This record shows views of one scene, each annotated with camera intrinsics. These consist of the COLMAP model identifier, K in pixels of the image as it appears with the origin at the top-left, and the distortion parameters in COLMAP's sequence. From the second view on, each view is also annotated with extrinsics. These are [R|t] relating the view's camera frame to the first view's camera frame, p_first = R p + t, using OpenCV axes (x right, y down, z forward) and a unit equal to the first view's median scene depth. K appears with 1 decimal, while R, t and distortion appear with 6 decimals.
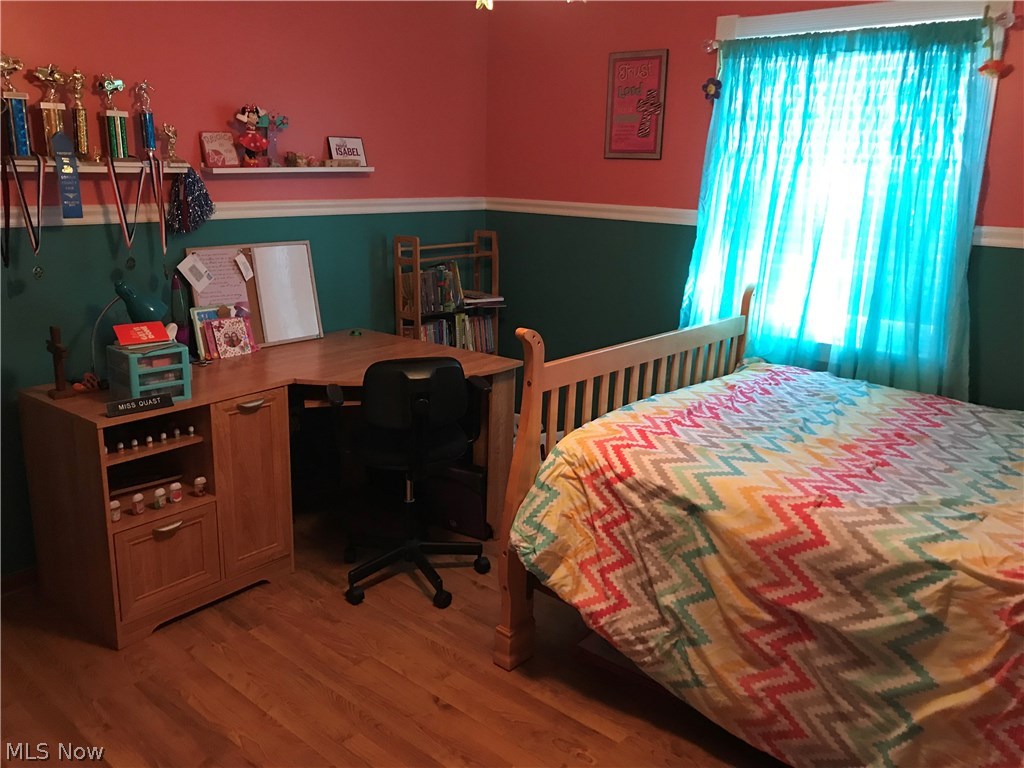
lens RADIAL K [[843.2, 0, 513.9], [0, 843.2, 383.9], [0, 0, 1]] dist [0.013484, 0.009631]
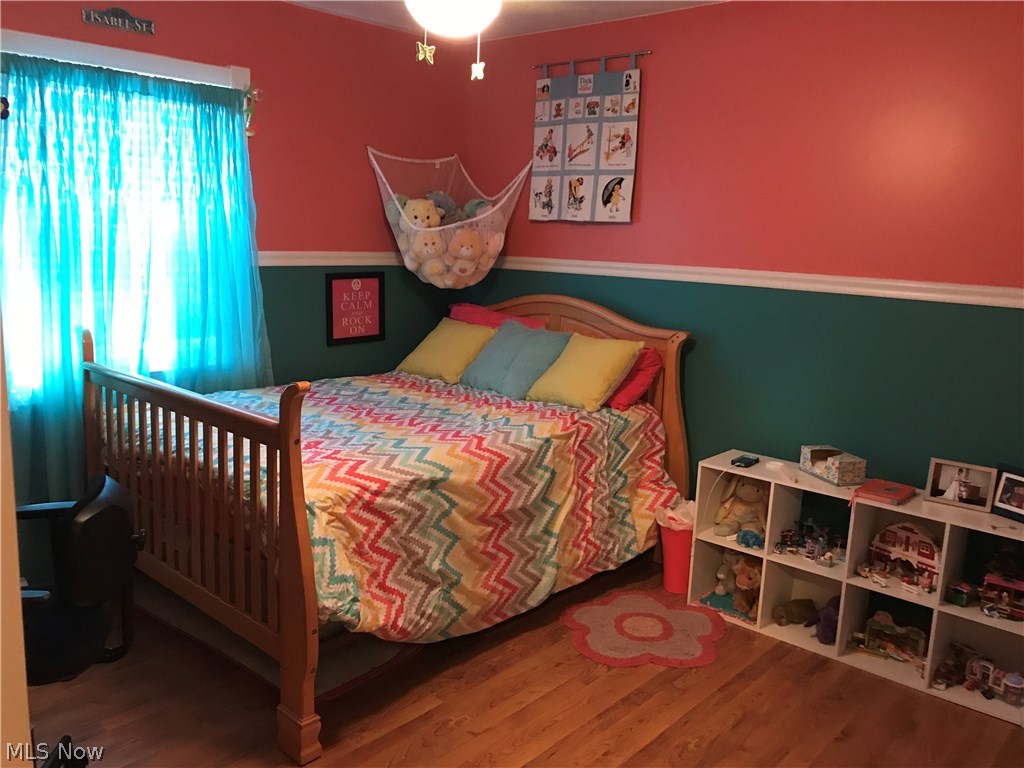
lens RADIAL K [[843.2, 0, 514.0], [0, 843.2, 381.9], [0, 0, 1]] dist [0.013484, 0.009631]
pose [[0.009998, -0.206555, 0.978384, -0.923641], [0.225865, 0.953613, 0.199017, -0.205914], [-0.974107, 0.218993, 0.056188, 0.746688]]
